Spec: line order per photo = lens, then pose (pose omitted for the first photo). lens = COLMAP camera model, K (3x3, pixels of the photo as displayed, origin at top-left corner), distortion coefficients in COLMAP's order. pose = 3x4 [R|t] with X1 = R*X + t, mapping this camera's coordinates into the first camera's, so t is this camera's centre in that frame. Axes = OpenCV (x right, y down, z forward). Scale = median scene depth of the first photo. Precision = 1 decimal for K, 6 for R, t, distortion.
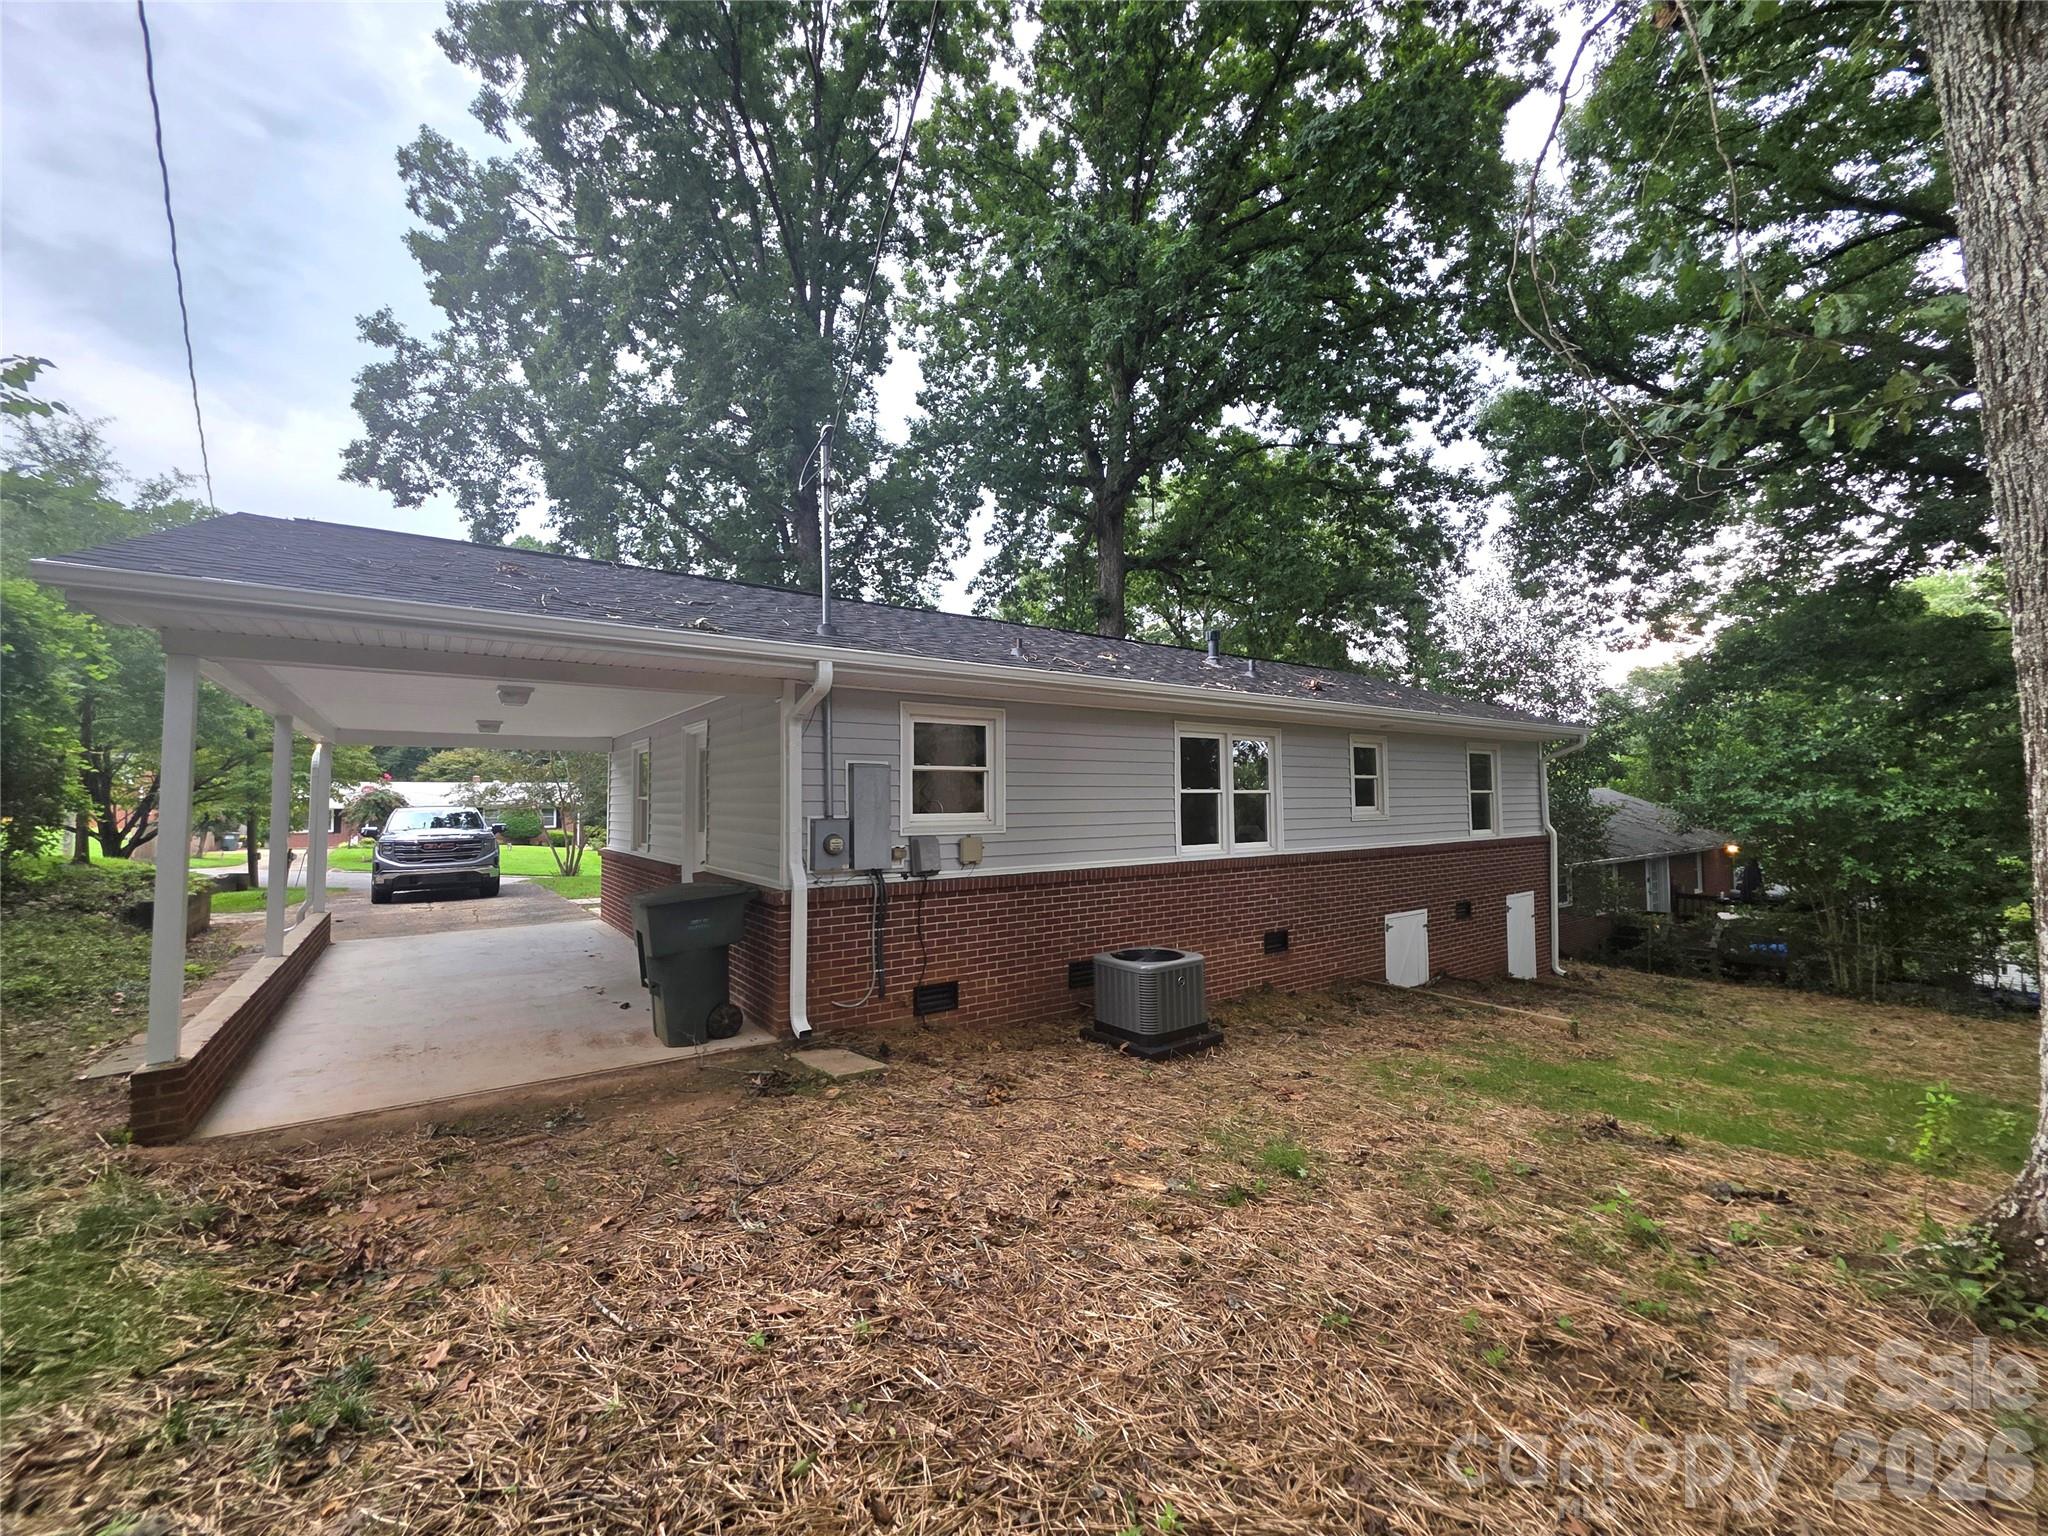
lens RADIAL K [[816.5, 0, 1025.4], [0, 816.5, 765.4], [0, 0, 1]] dist [0.002672, -0.000346]
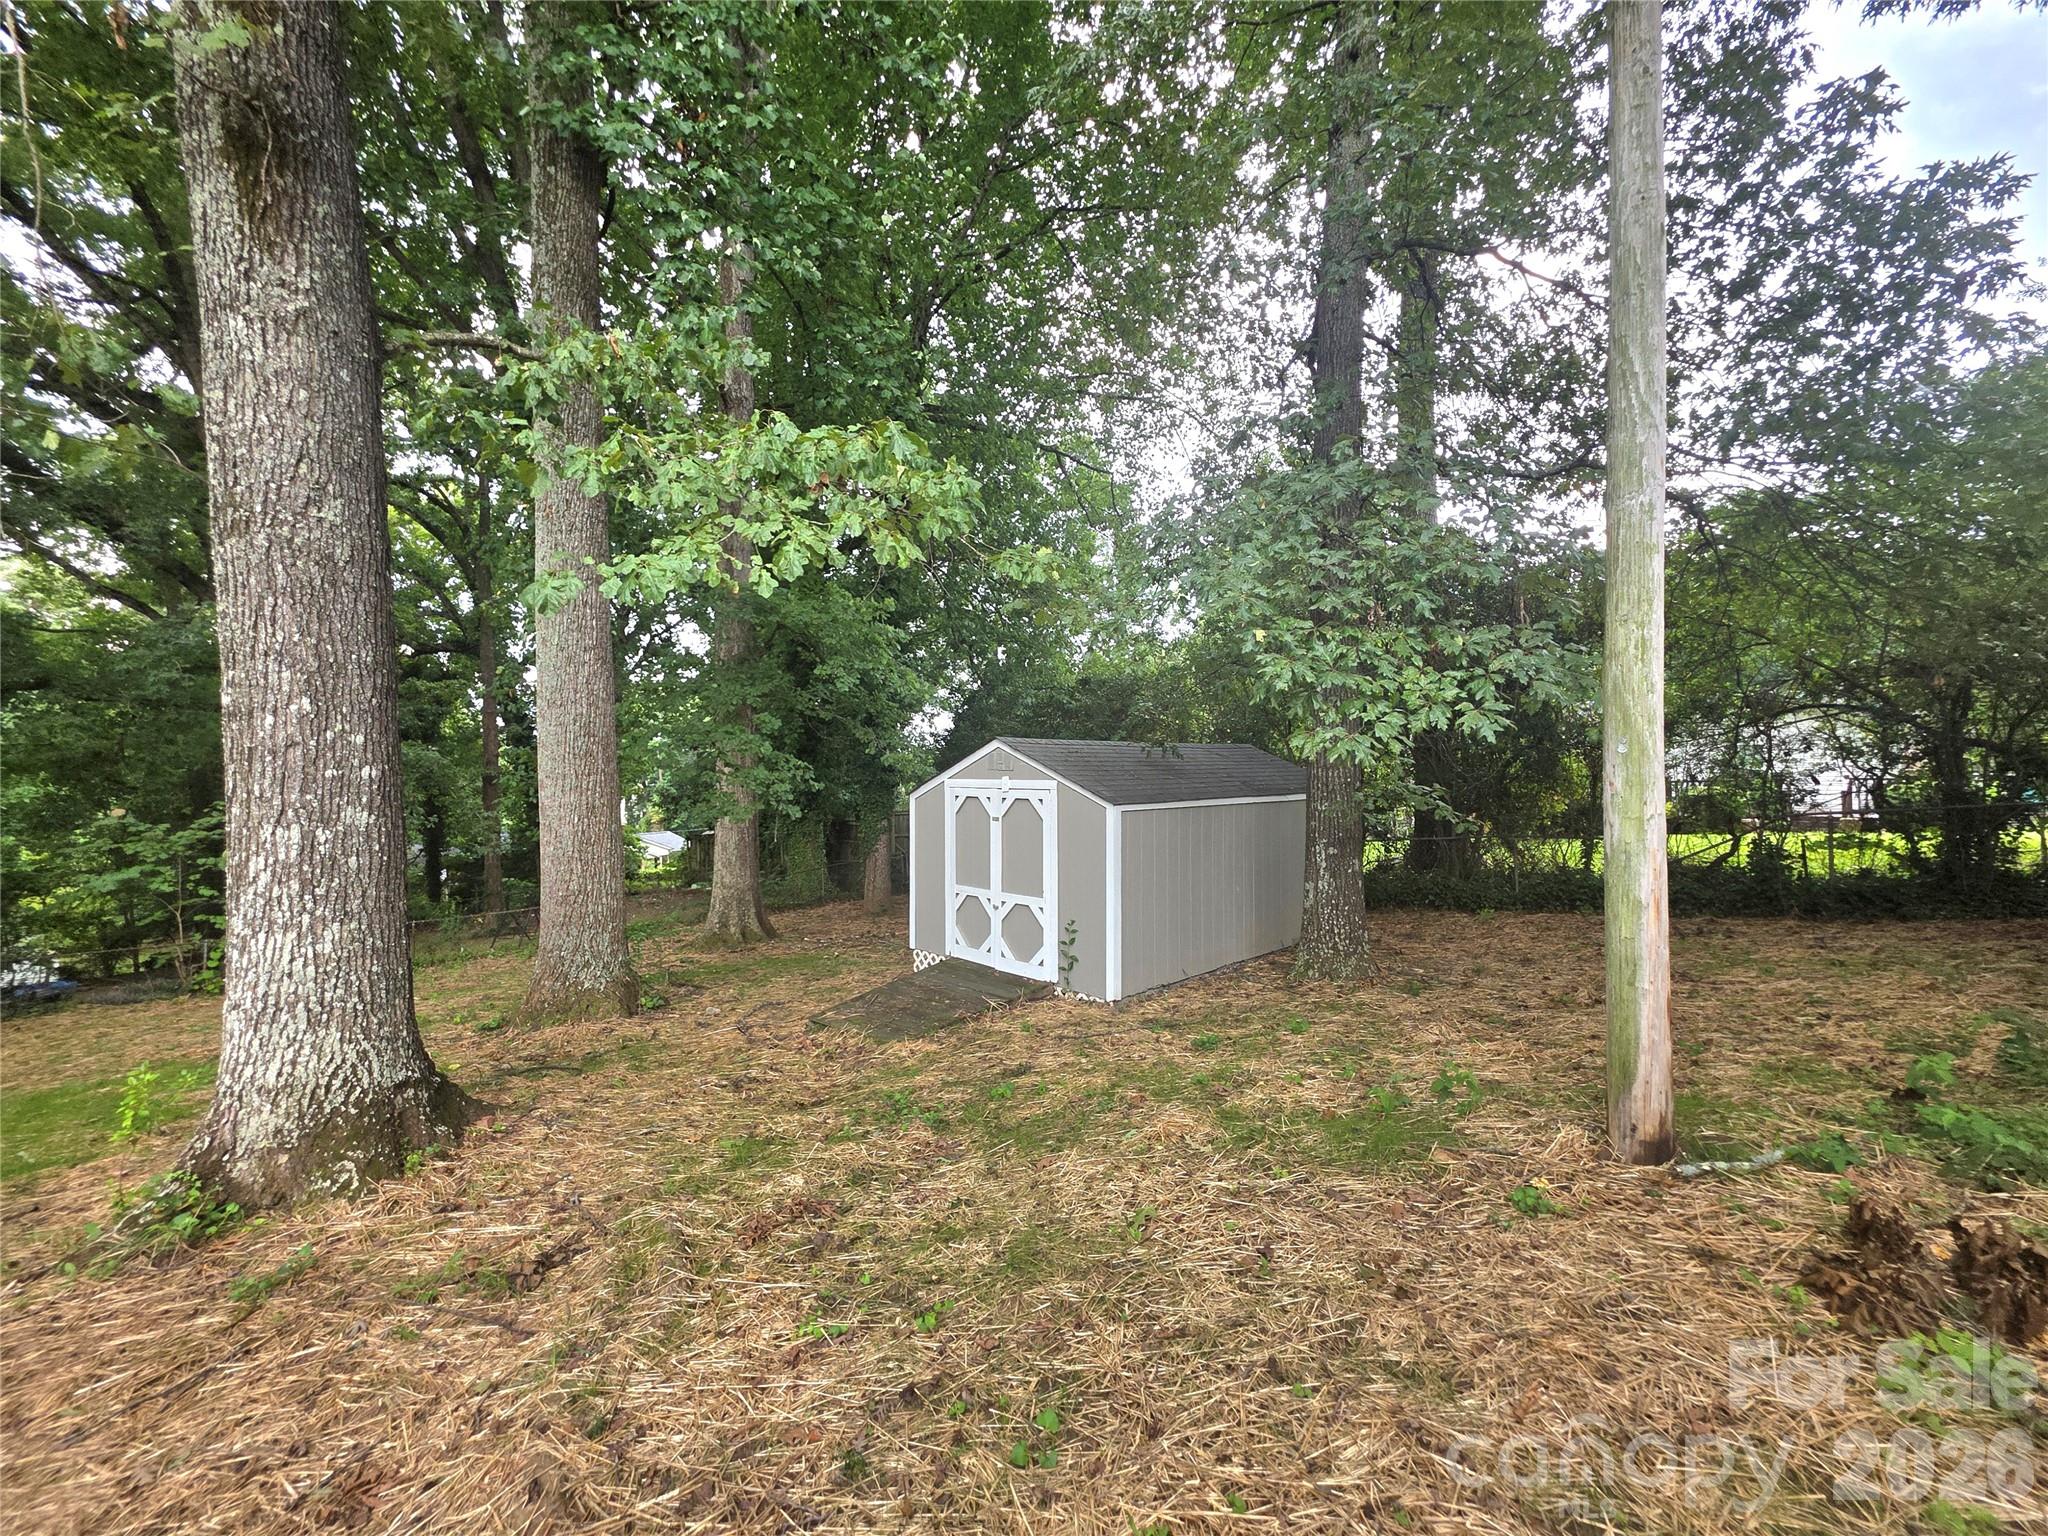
lens RADIAL K [[816.5, 0, 1025.1], [0, 816.5, 773.1], [0, 0, 1]] dist [0.002672, -0.000346]
pose [[-0.205698, 0.014478, 0.978508, -0.291452], [-0.032167, 0.999250, -0.021547, -0.038888], [-0.978087, -0.035908, -0.205078, 0.047207]]
